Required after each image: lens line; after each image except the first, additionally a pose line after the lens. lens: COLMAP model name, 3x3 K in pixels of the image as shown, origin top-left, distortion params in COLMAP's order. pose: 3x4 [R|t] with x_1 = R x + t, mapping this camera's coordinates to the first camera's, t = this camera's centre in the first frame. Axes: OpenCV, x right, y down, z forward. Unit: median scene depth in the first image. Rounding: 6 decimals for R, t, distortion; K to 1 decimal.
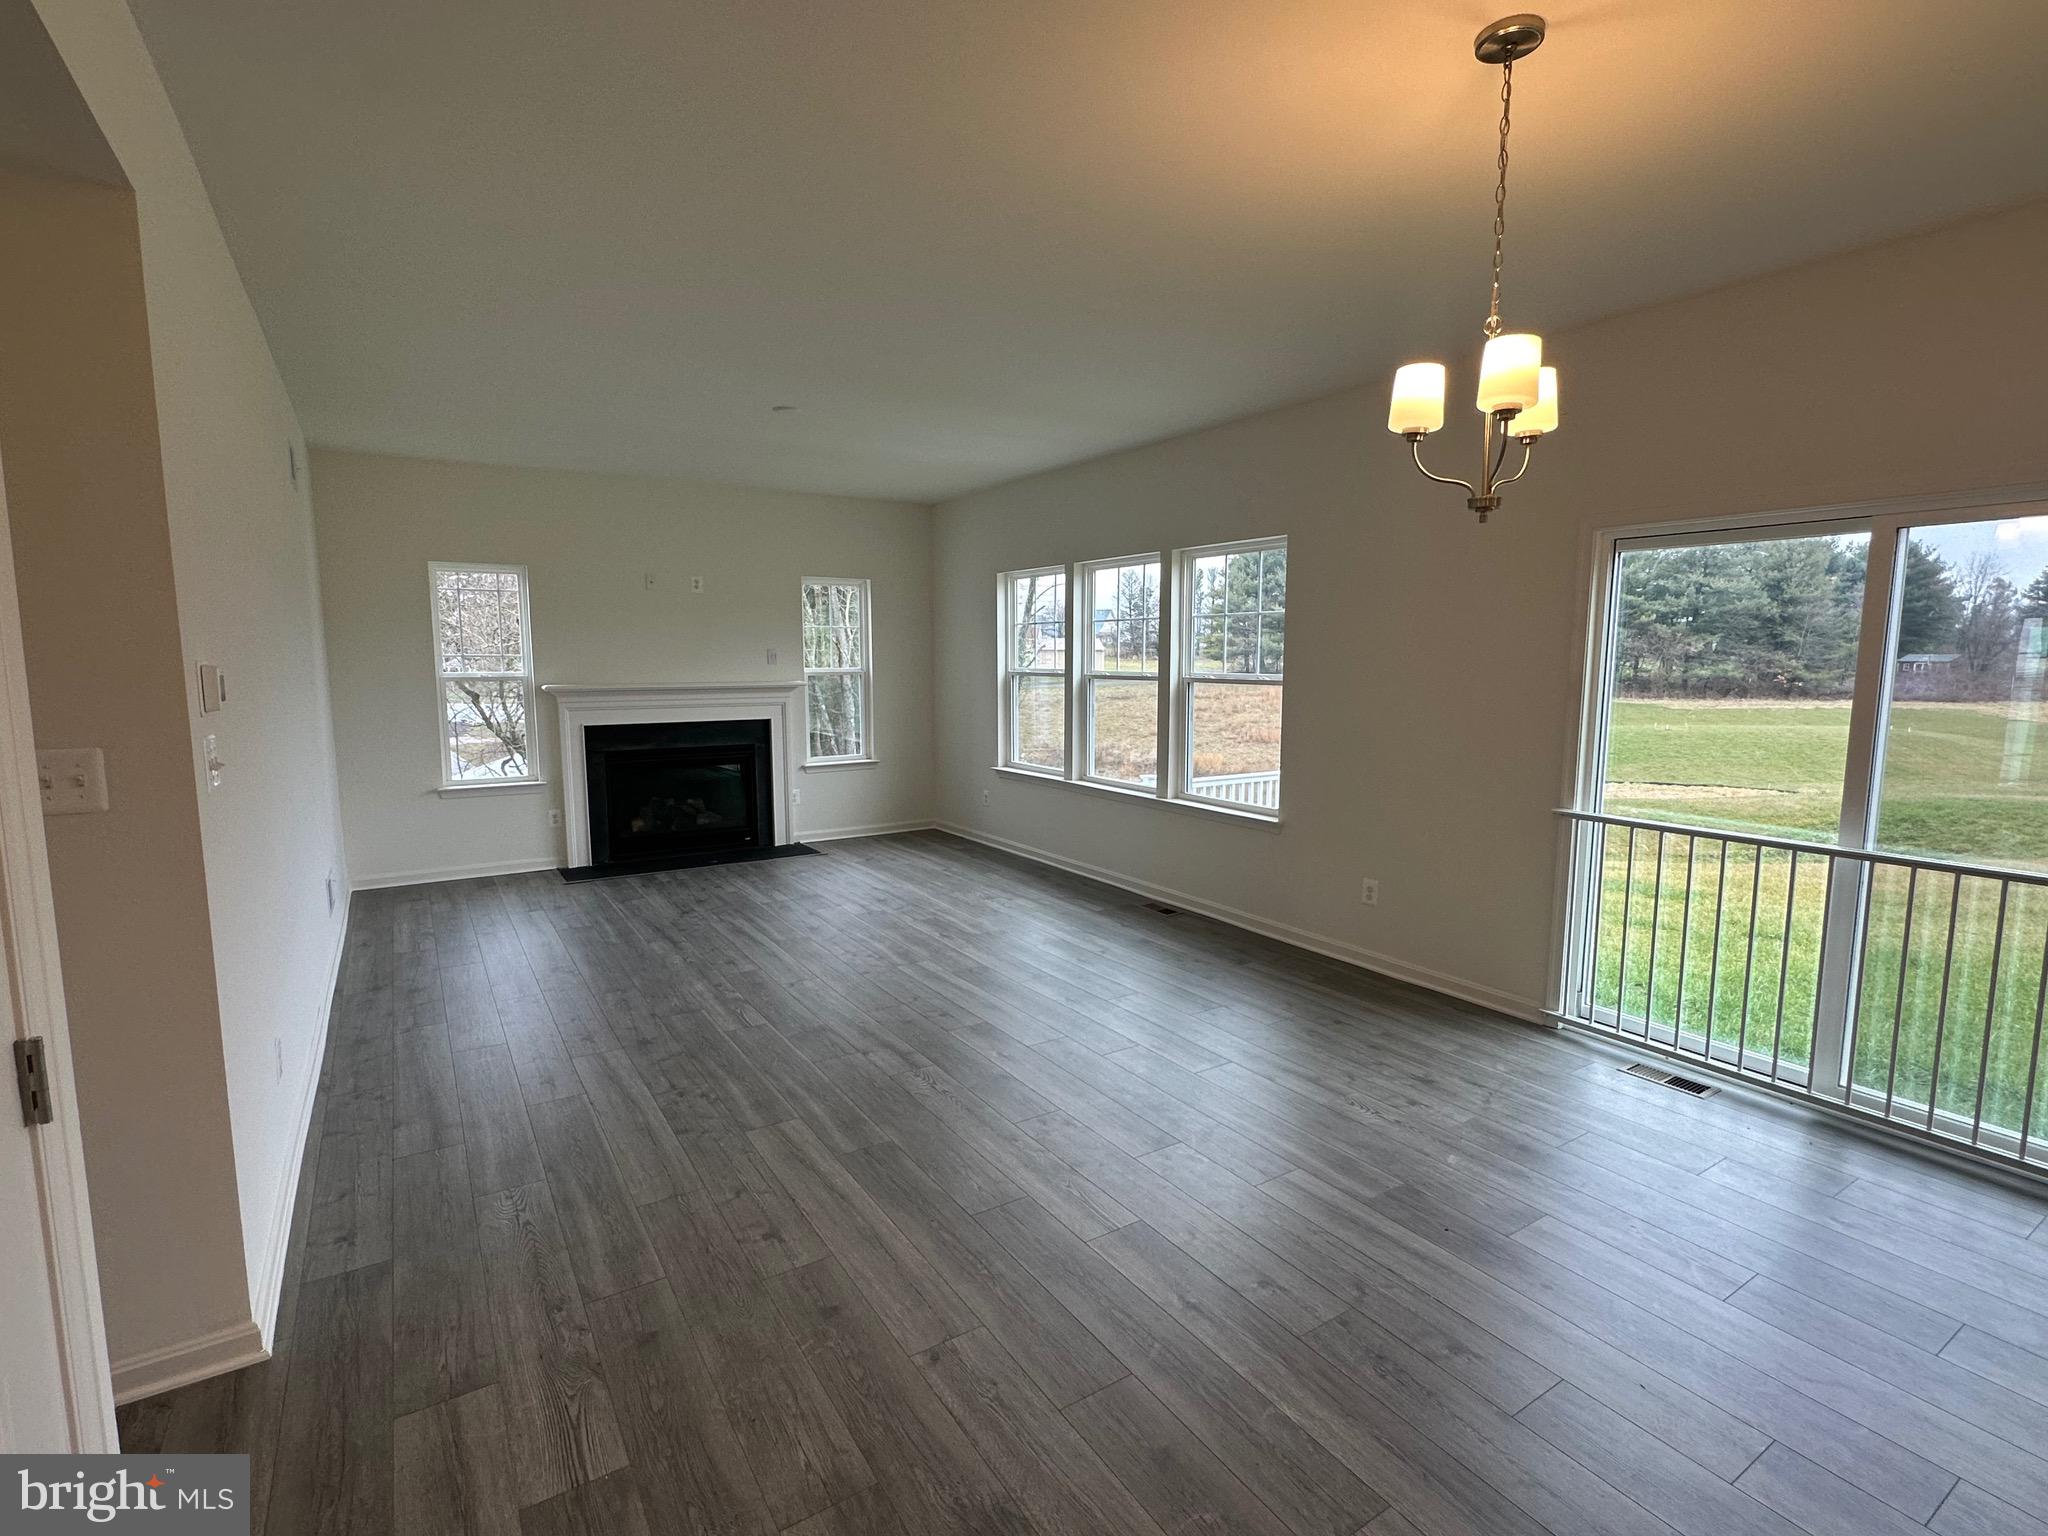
lens RADIAL K [[977.9, 0, 1022.3], [0, 977.9, 773.4], [0, 0, 1]] dist [-0.004858, 0.000477]
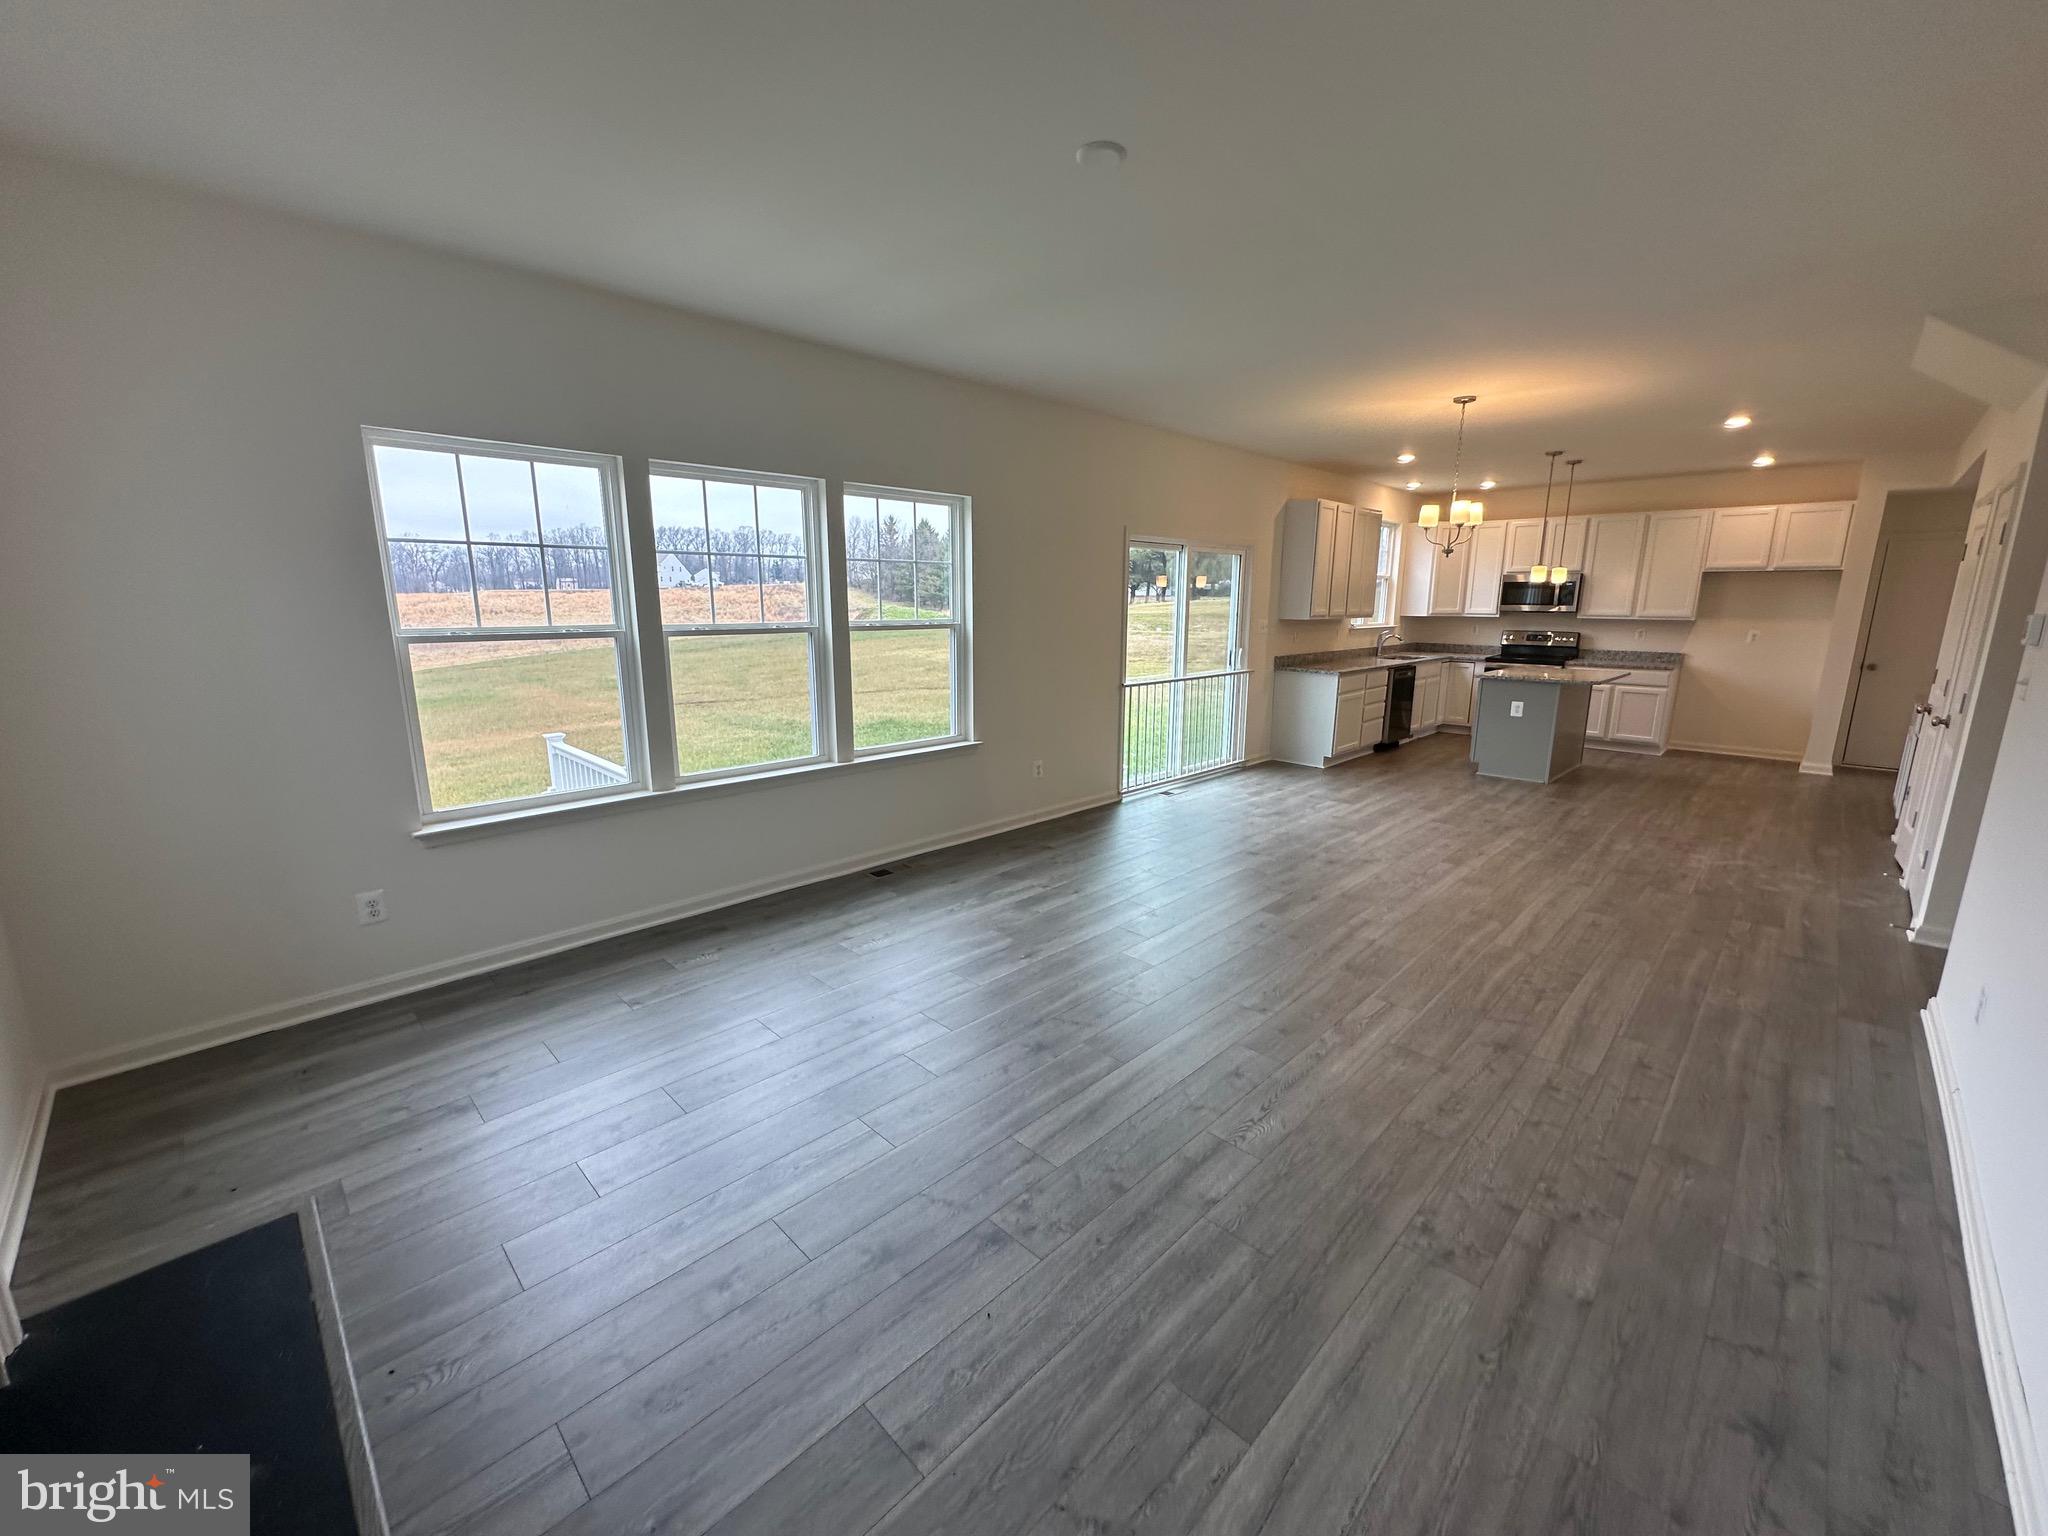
lens RADIAL K [[818.1, 0, 1022.4], [0, 818.1, 766.8], [0, 0, 1]] dist [-0.003162, 0.000604]
pose [[-0.219445, -0.198971, 0.955120, -0.549836], [0.115352, 0.966825, 0.227912, -0.110609], [-0.968782, 0.160189, -0.189213, 0.880626]]
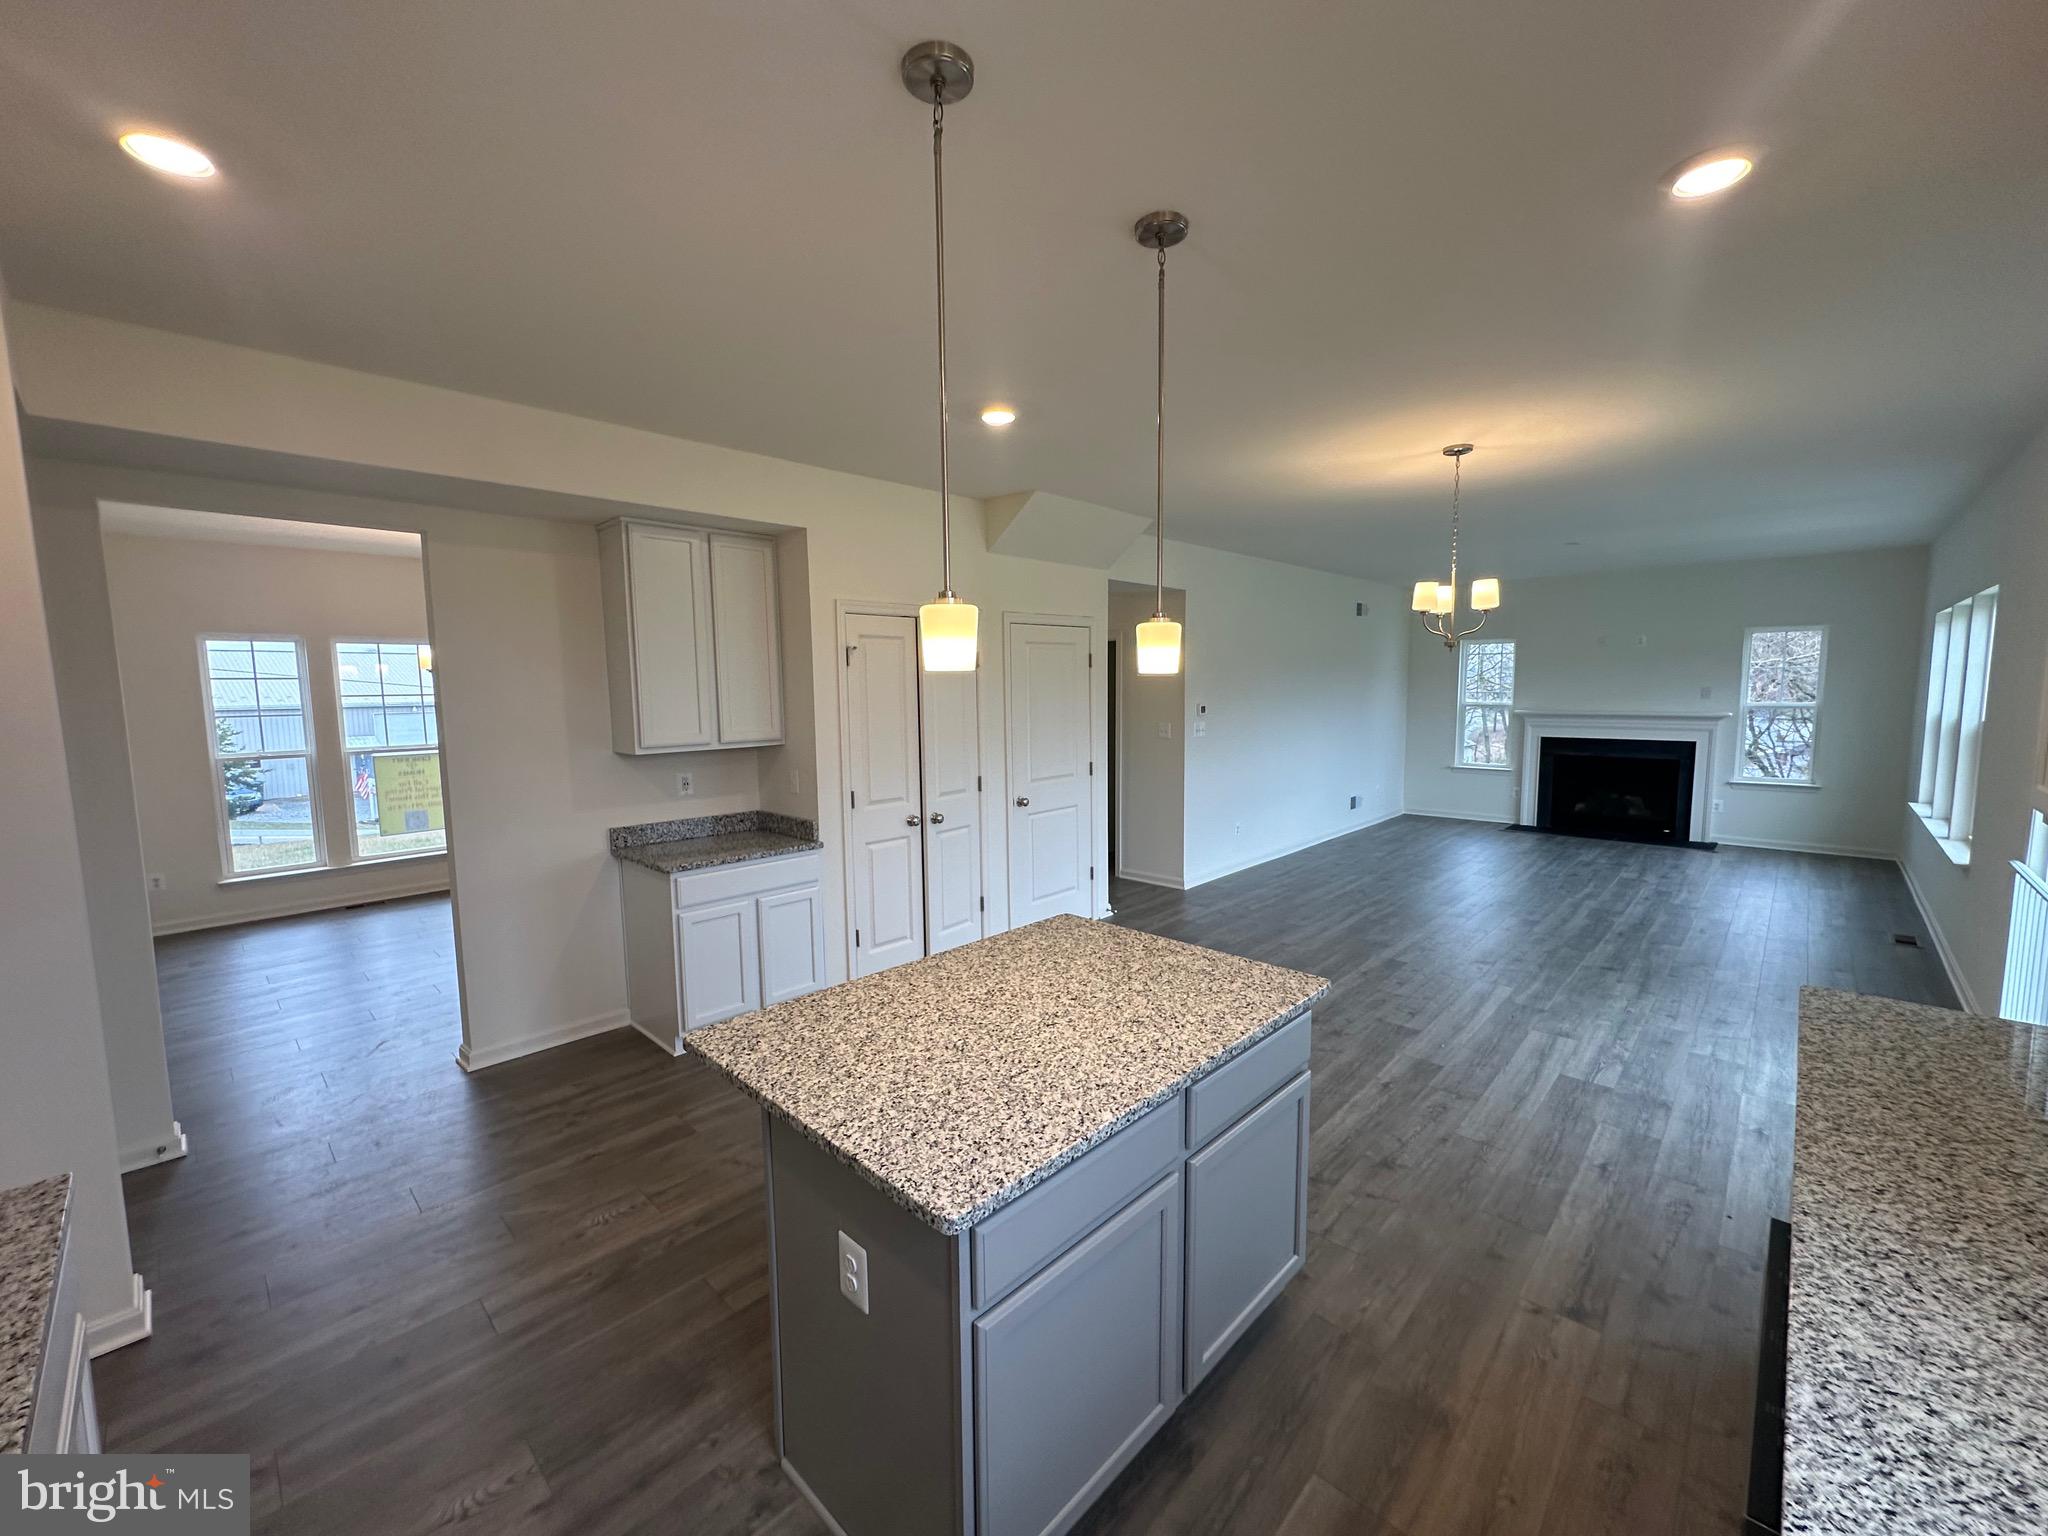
lens RADIAL K [[818.1, 0, 1022.4], [0, 818.1, 766.8], [0, 0, 1]] dist [-0.003162, 0.000604]
pose [[0.235955, 0.094929, -0.967116, 0.651058], [-0.106236, 0.991772, 0.071430, -0.006372], [0.965940, 0.085888, 0.244098, -0.126528]]
